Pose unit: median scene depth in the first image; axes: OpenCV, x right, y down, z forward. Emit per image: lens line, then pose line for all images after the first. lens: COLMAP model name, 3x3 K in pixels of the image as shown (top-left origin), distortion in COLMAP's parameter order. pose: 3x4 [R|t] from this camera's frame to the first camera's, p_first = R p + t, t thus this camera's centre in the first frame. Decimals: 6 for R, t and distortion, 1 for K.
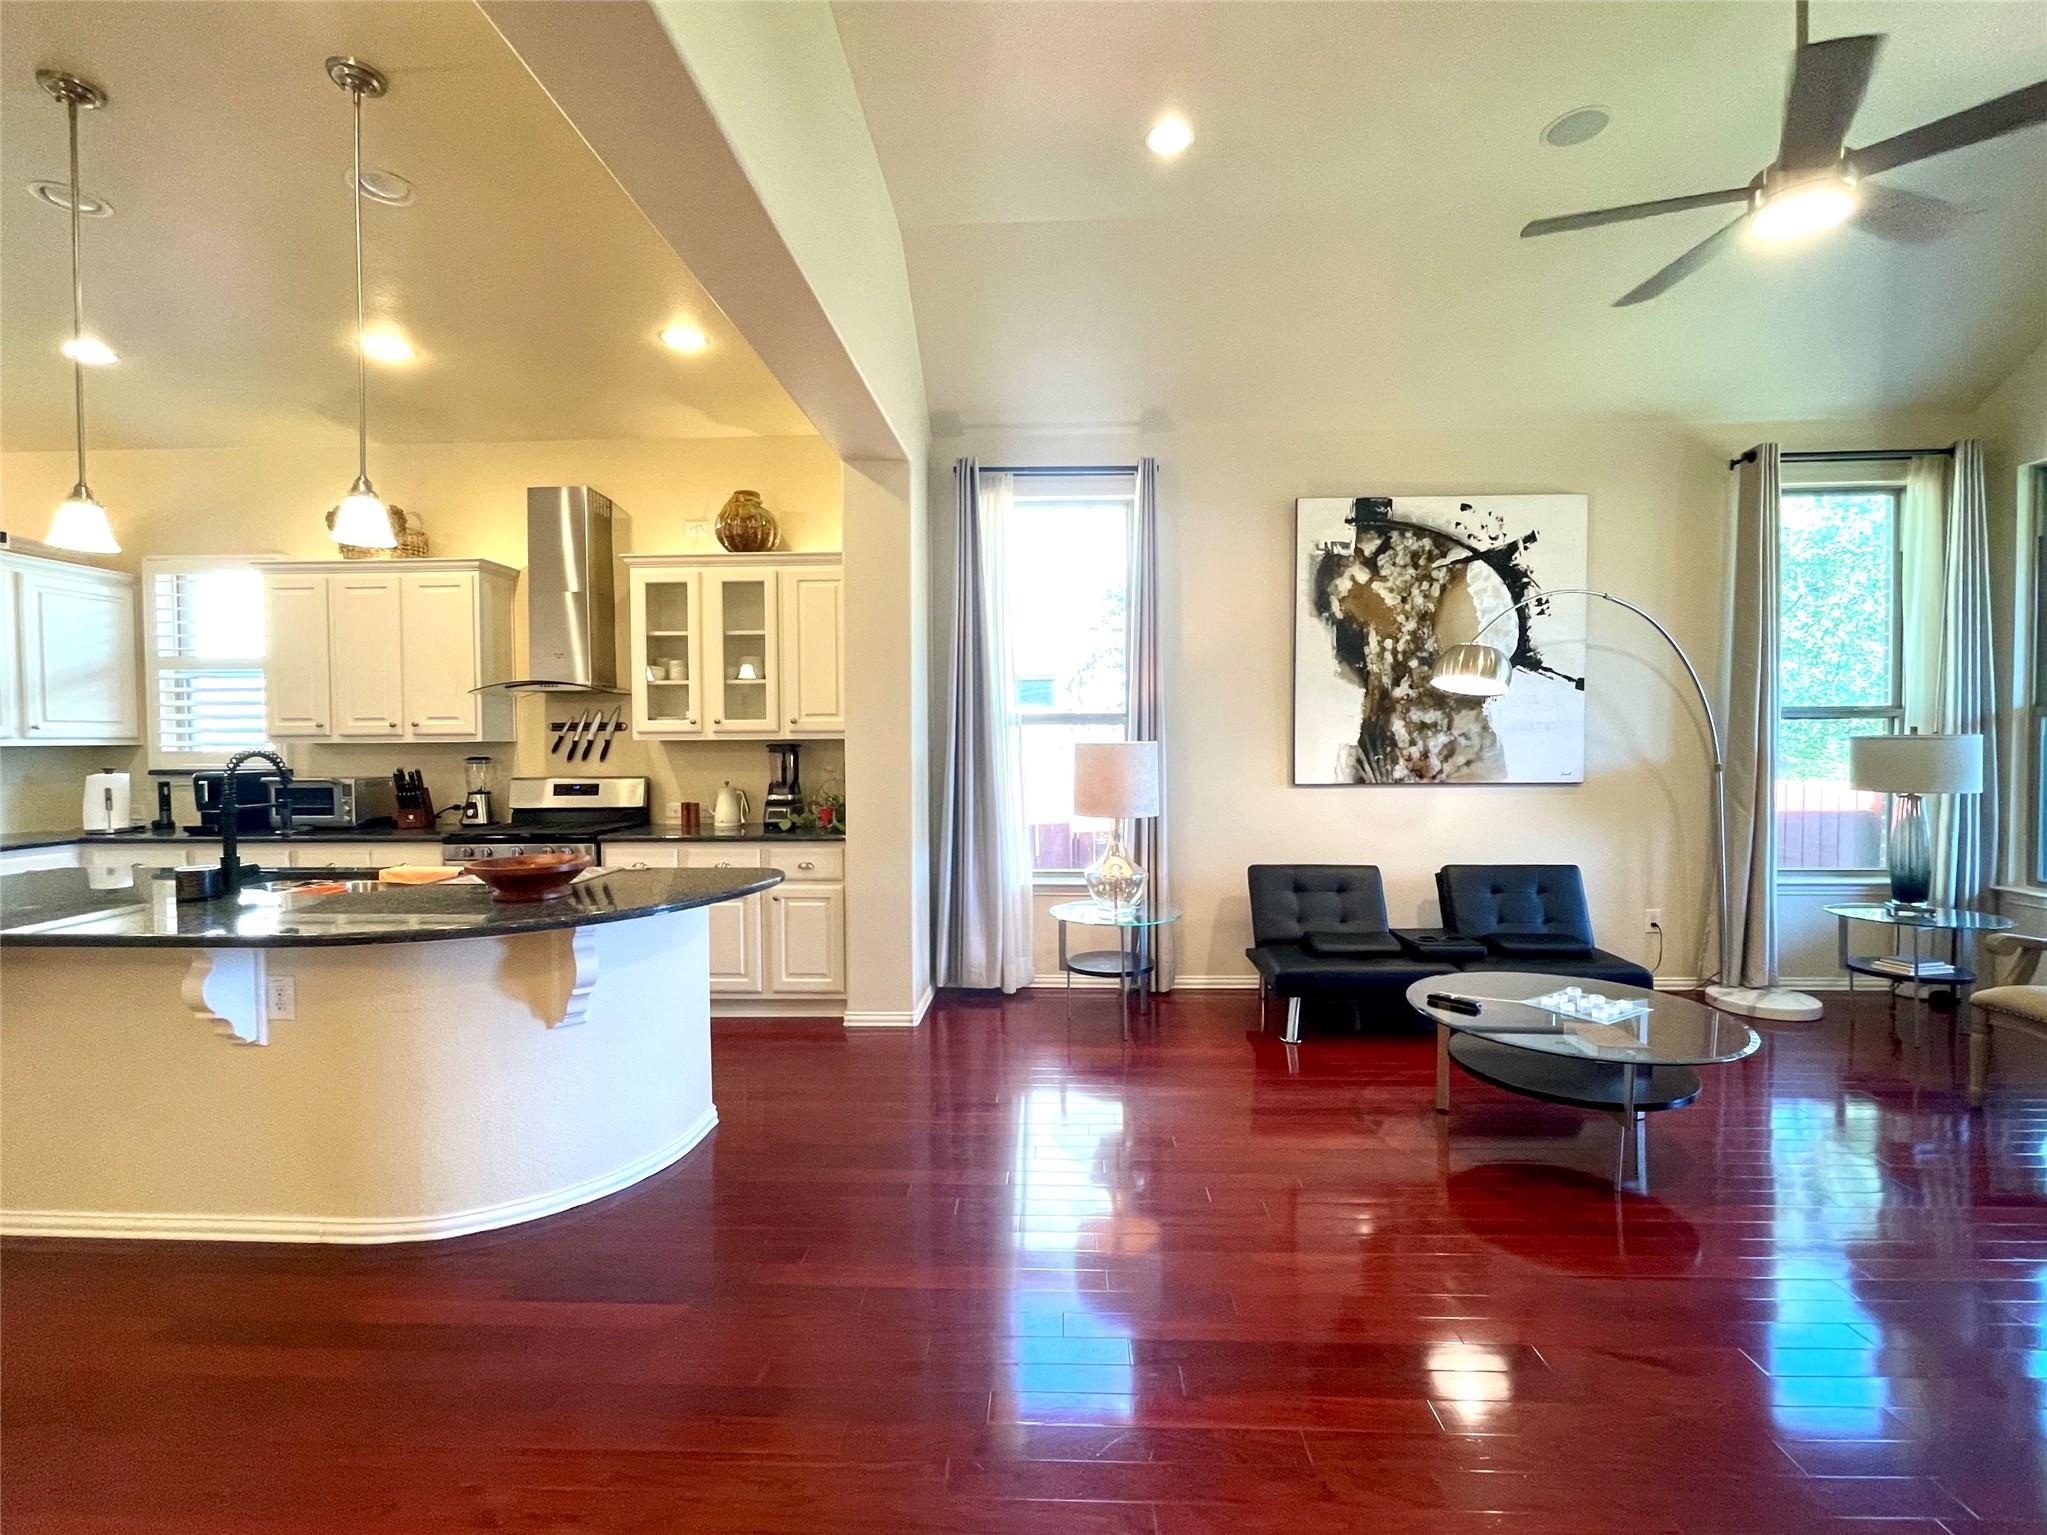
lens RADIAL K [[906.8, 0, 1025.8], [0, 906.8, 765.5], [0, 0, 1]] dist [-0.003504, 0.000299]
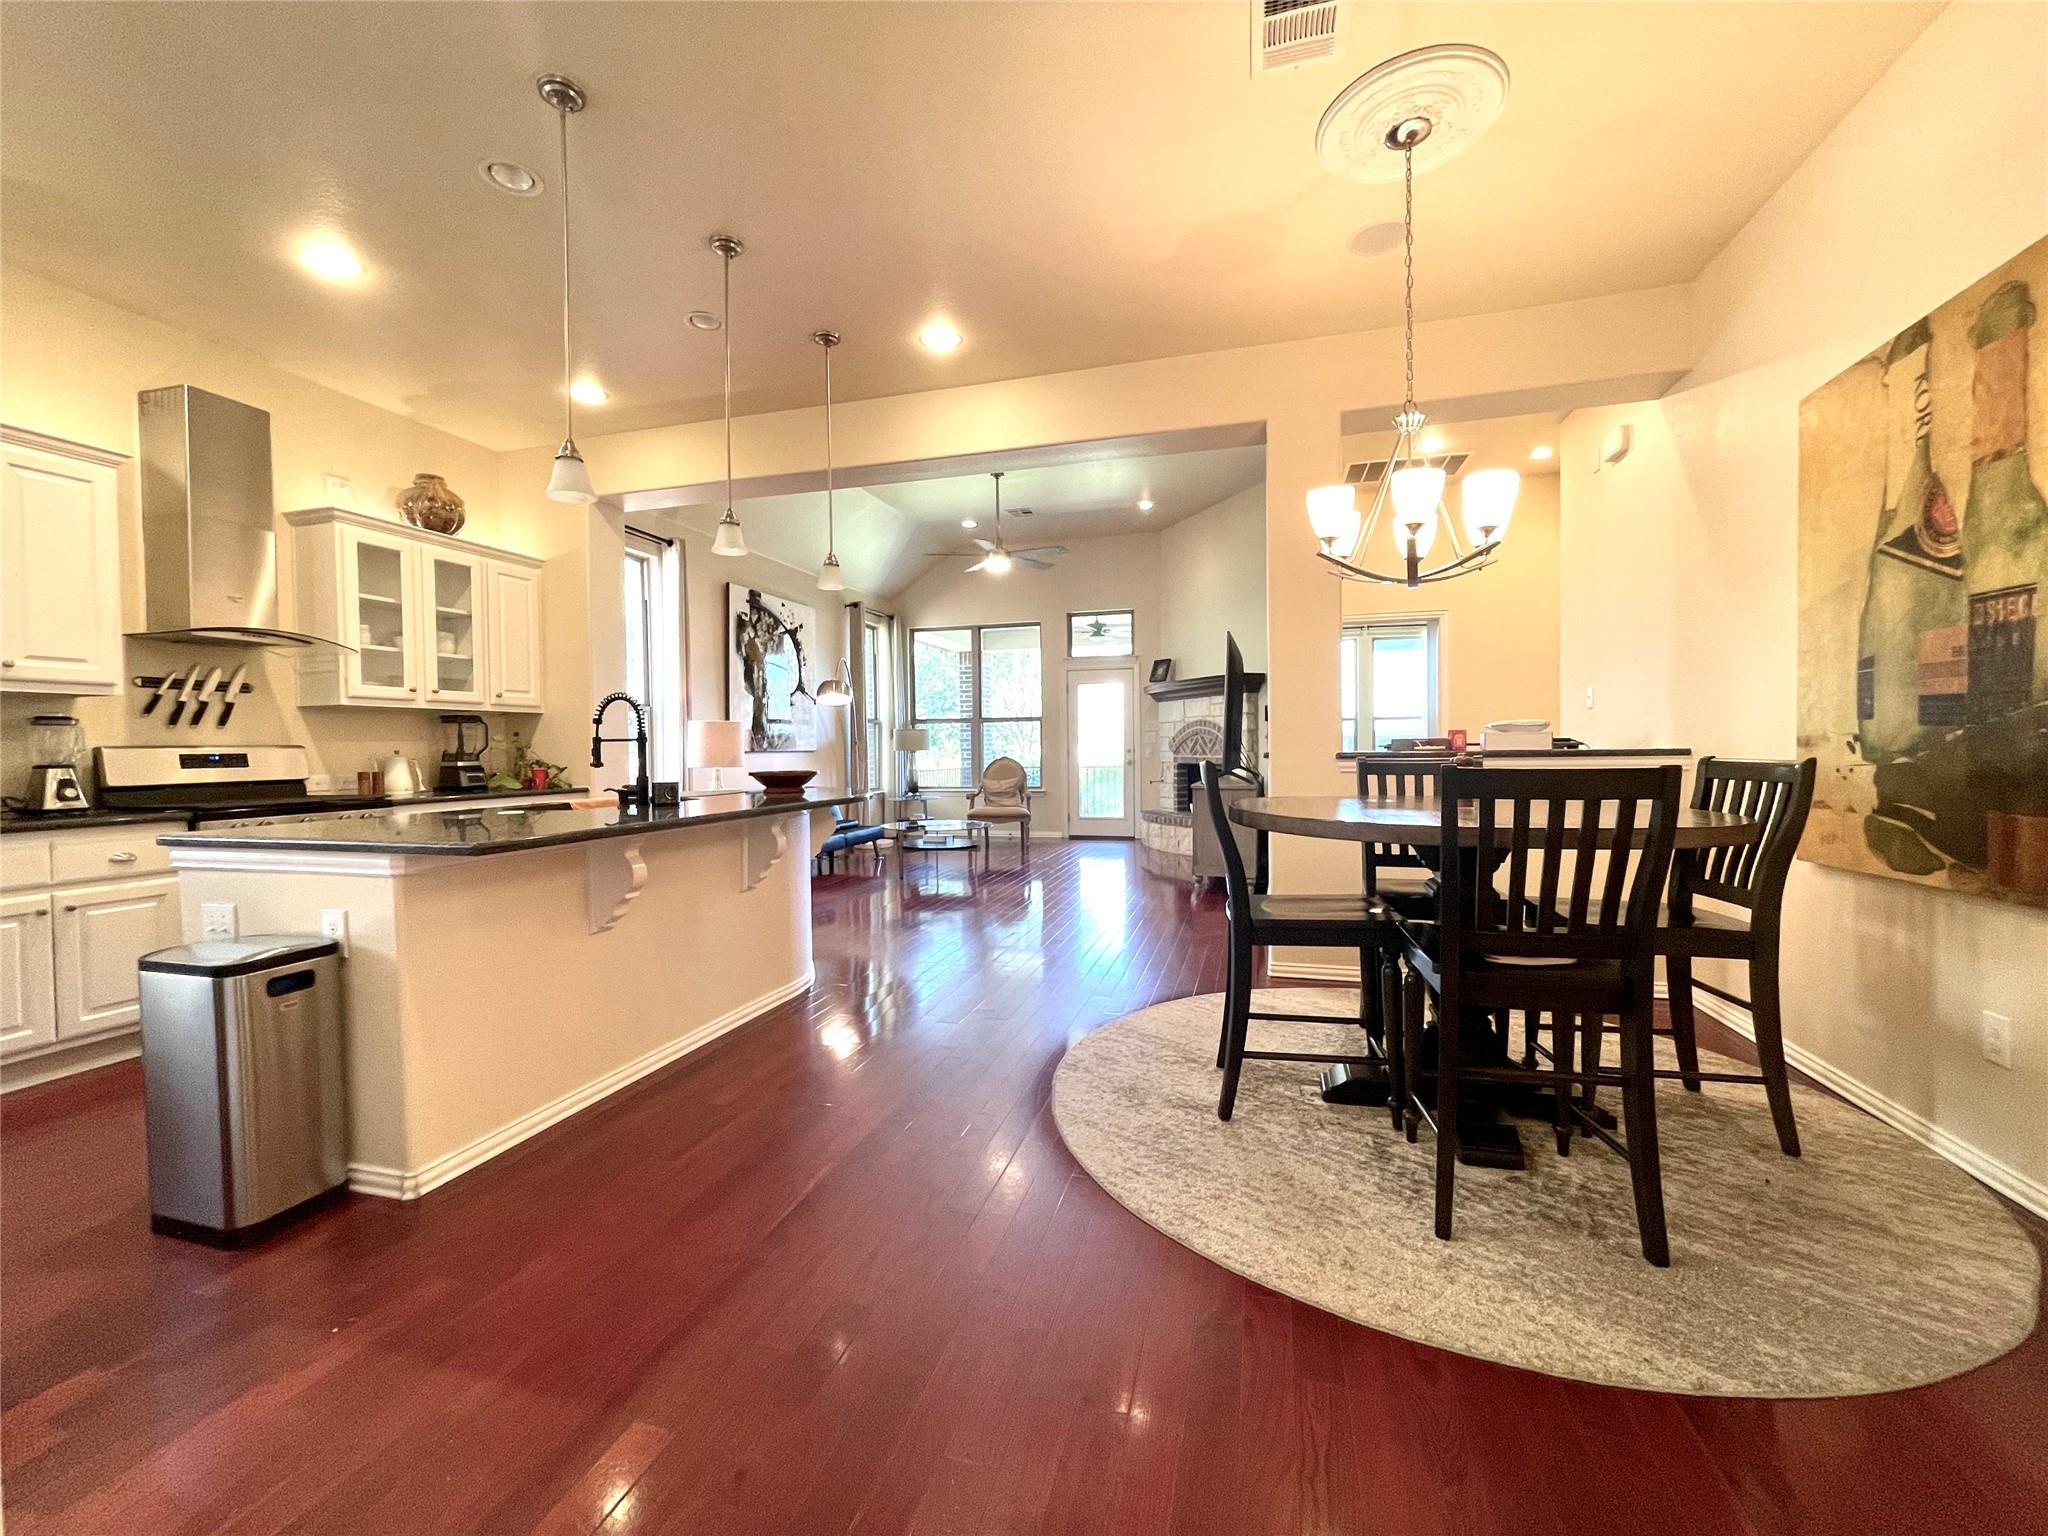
lens RADIAL K [[839.5, 0, 1025.5], [0, 839.5, 762.7], [0, 0, 1]] dist [-0.000187, 0.000432]
pose [[0.233450, -0.013964, 0.972268, -1.097529], [0.038106, 0.999260, 0.005202, 0.053970], [-0.971622, 0.035835, 0.233810, 0.108095]]
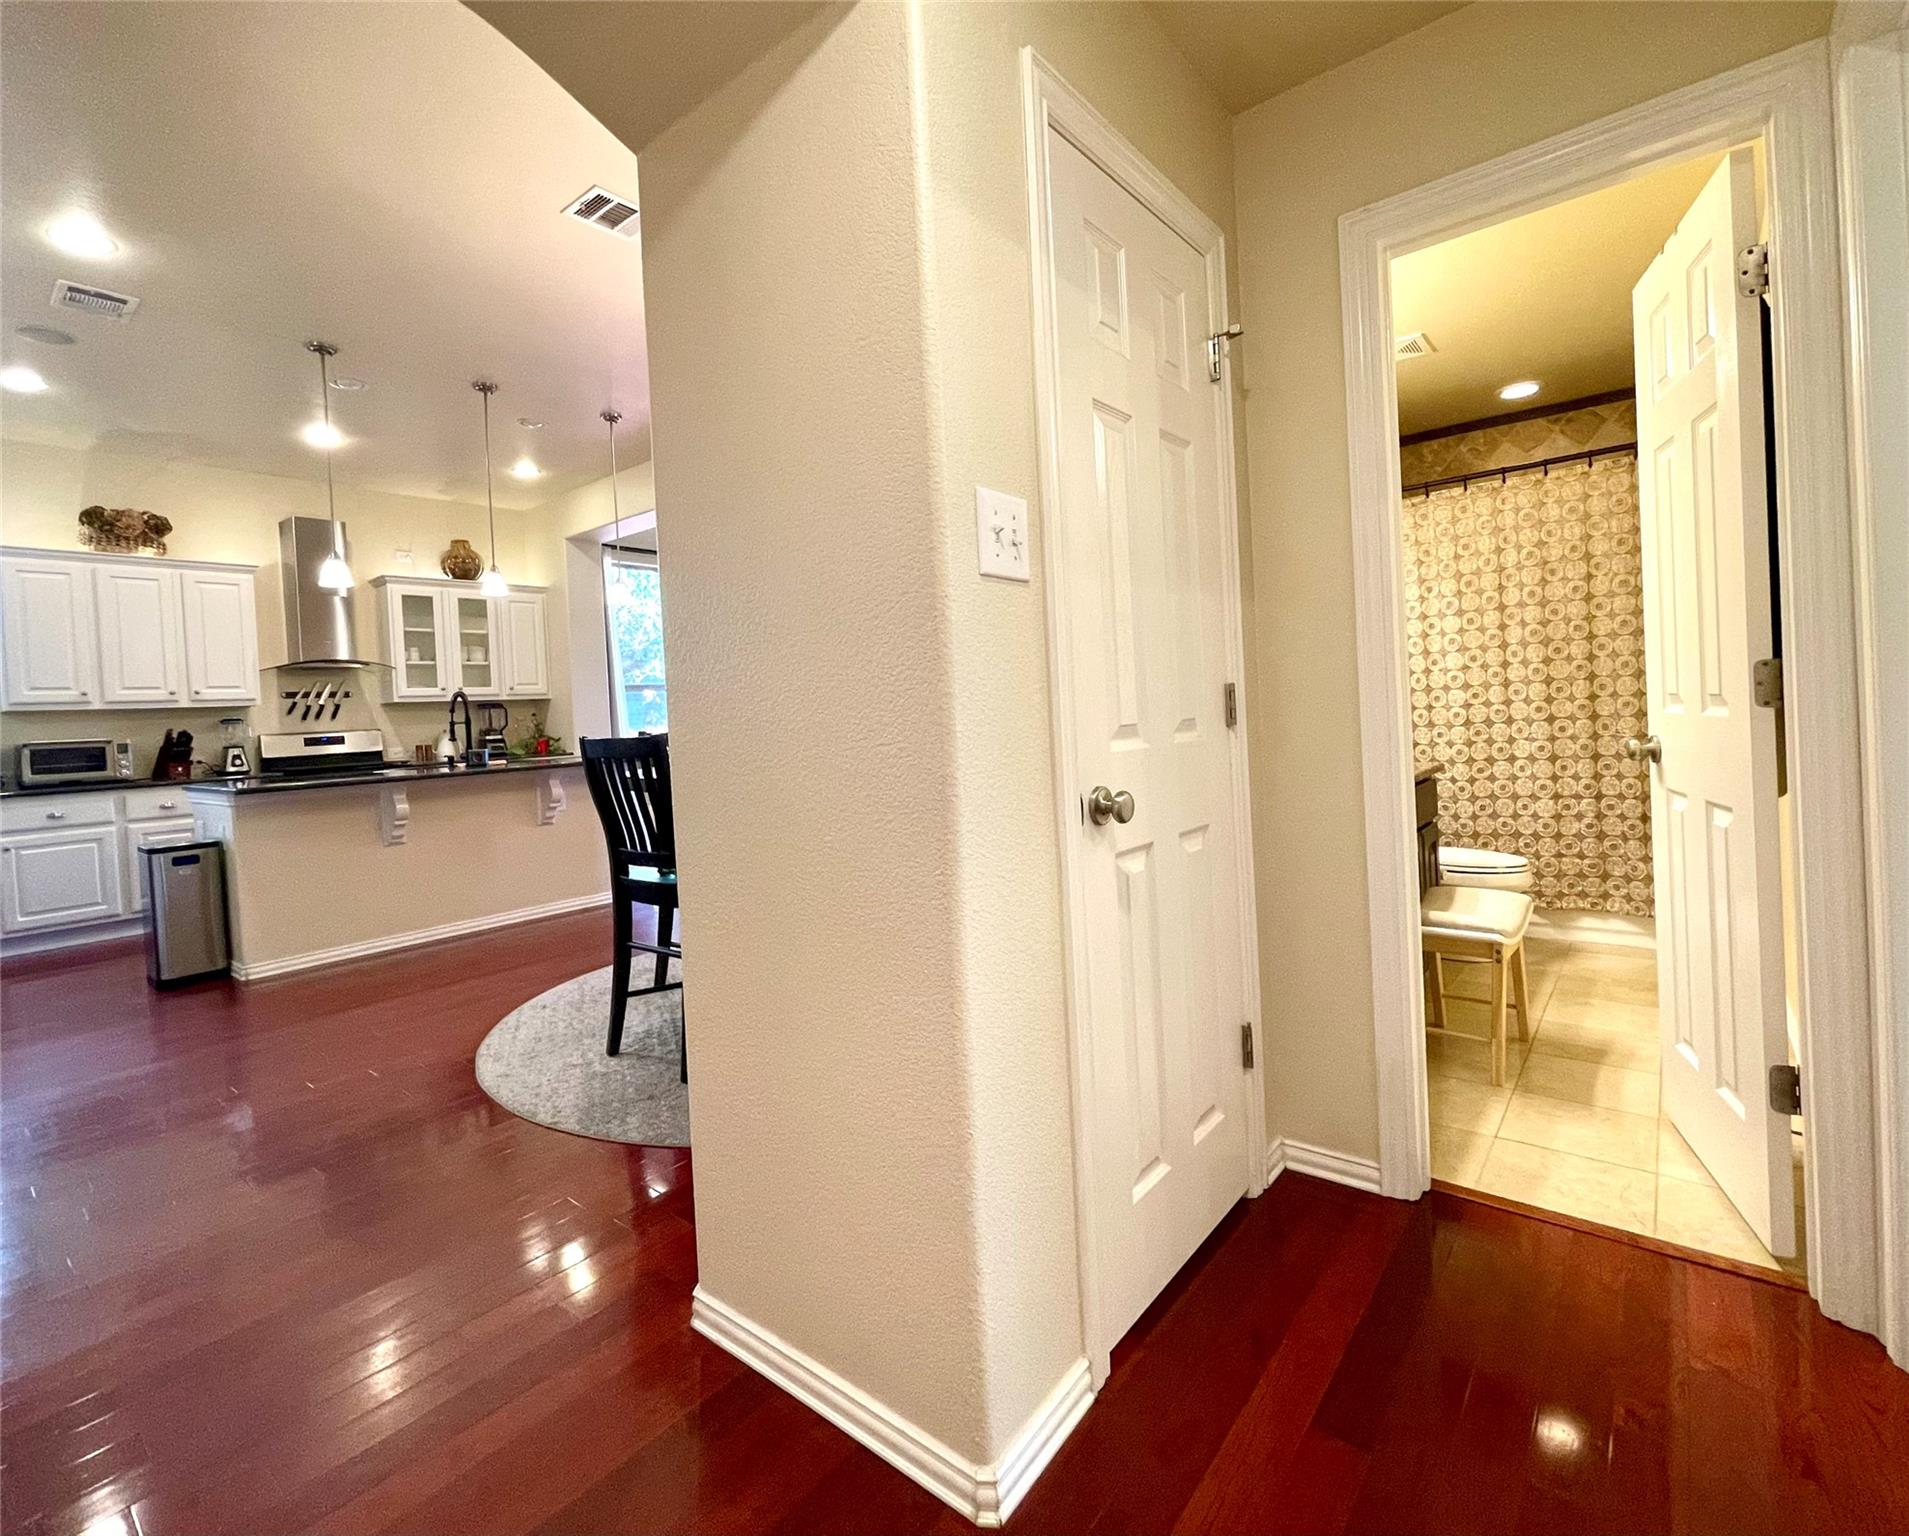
lens RADIAL K [[890.8, 0, 953.6], [0, 890.8, 722.4], [0, 0, 1]] dist [0.001594, 0.000225]
pose [[0.603433, -0.034458, 0.796669, -1.013232], [0.069524, 0.997535, -0.009514, 0.078685], [-0.794377, 0.061129, 0.604342, -0.555444]]
